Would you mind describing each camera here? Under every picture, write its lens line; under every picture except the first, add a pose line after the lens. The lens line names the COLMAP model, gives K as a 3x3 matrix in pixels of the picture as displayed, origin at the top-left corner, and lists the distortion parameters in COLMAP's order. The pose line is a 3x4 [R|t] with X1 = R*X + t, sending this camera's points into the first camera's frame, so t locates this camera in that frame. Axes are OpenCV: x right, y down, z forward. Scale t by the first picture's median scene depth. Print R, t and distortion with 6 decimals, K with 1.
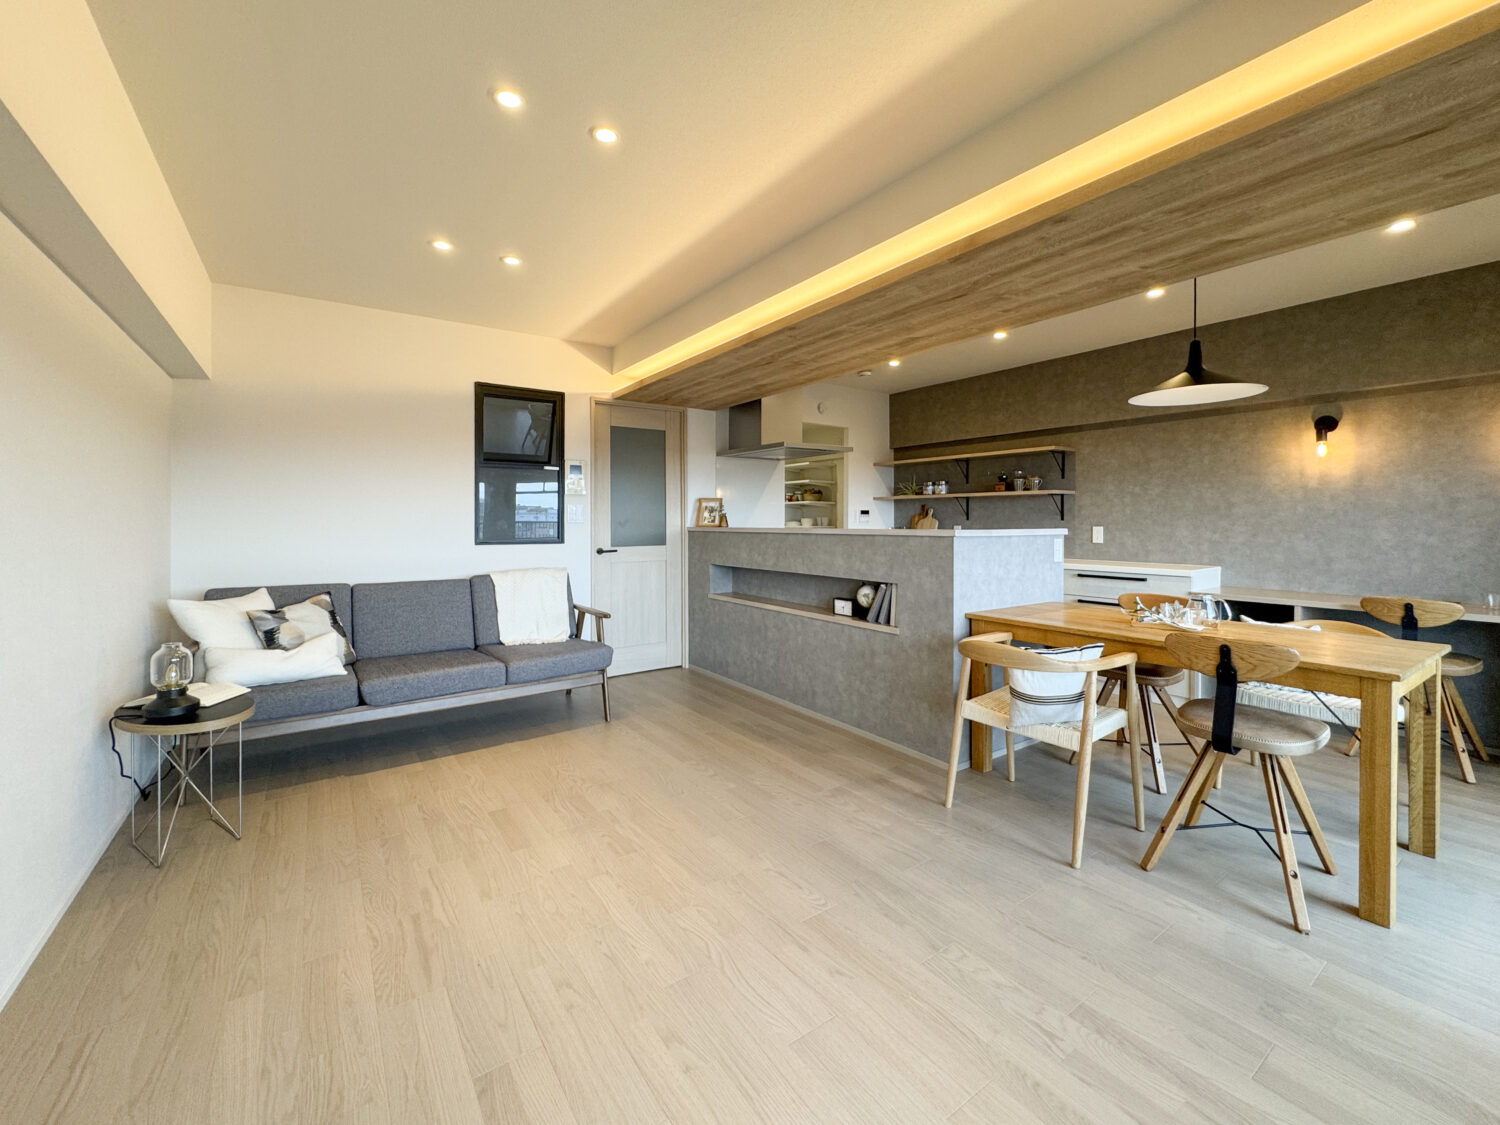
lens RADIAL K [[612.0, 0, 749.1], [0, 612.0, 525.8], [0, 0, 1]] dist [-0.000554, -0.000148]
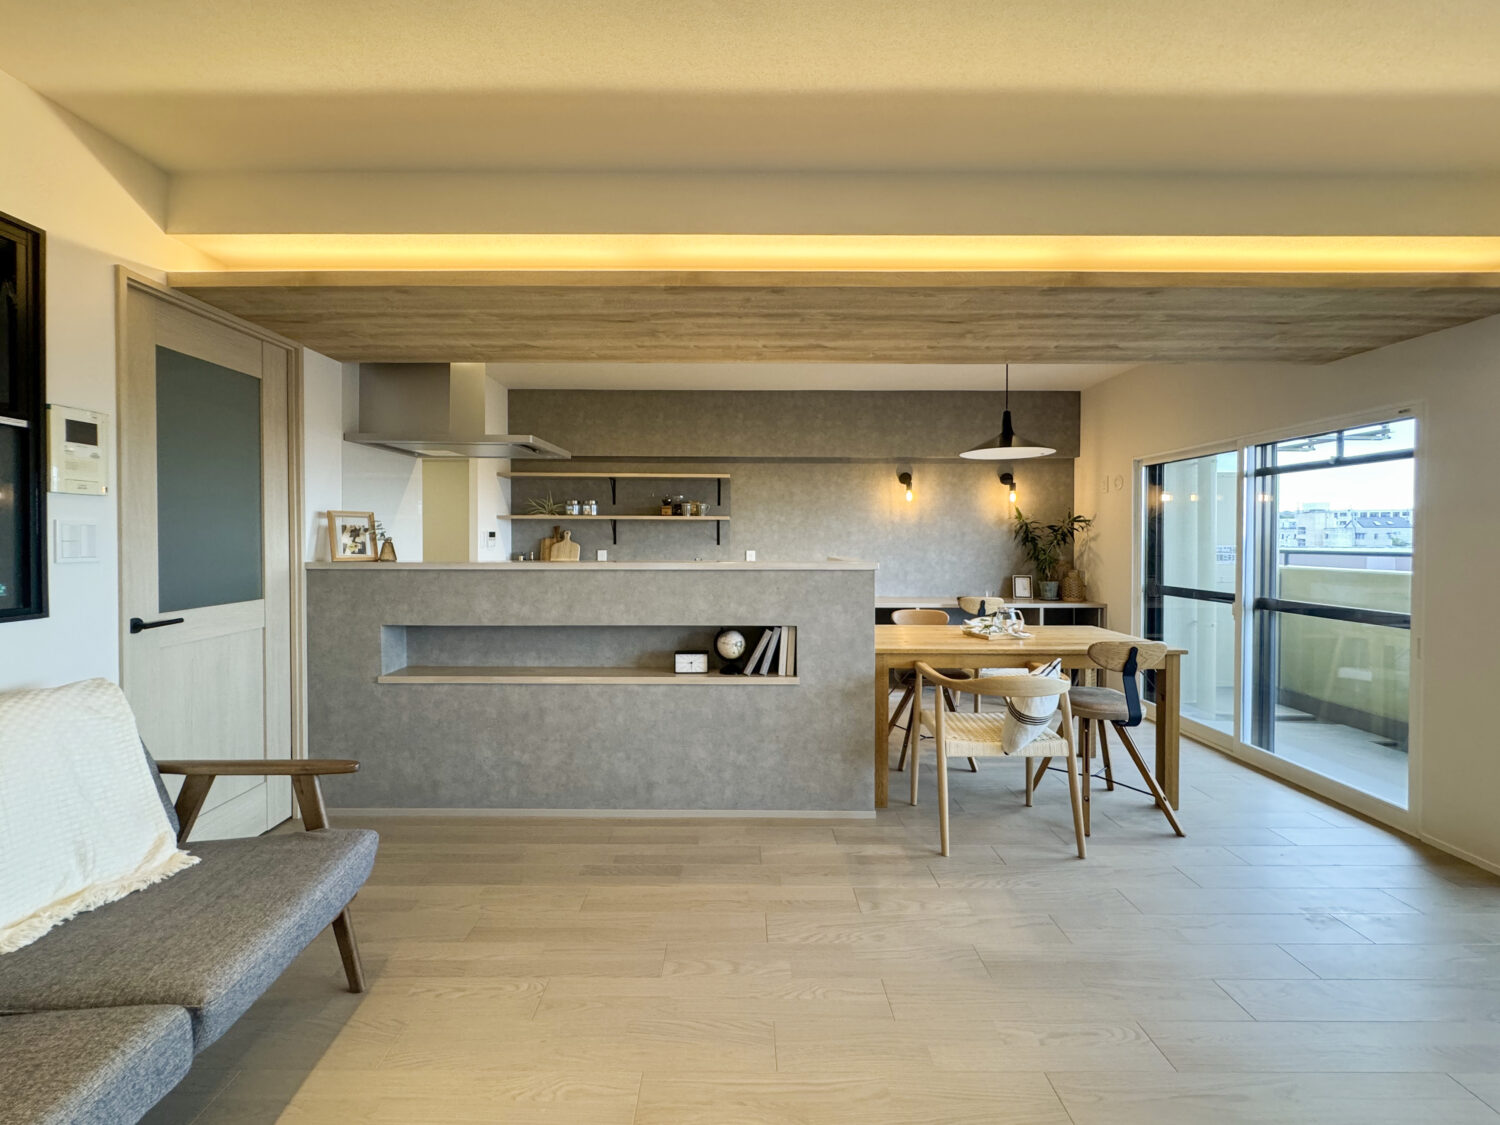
lens RADIAL K [[603.1, 0, 748.5], [0, 603.1, 547.3], [0, 0, 1]] dist [-0.001709, -0.000180]
pose [[0.579941, -0.011101, 0.814583, -0.380892], [0.003439, 0.999932, 0.011178, -0.020282], [-0.814651, -0.003681, 0.579939, 0.439092]]
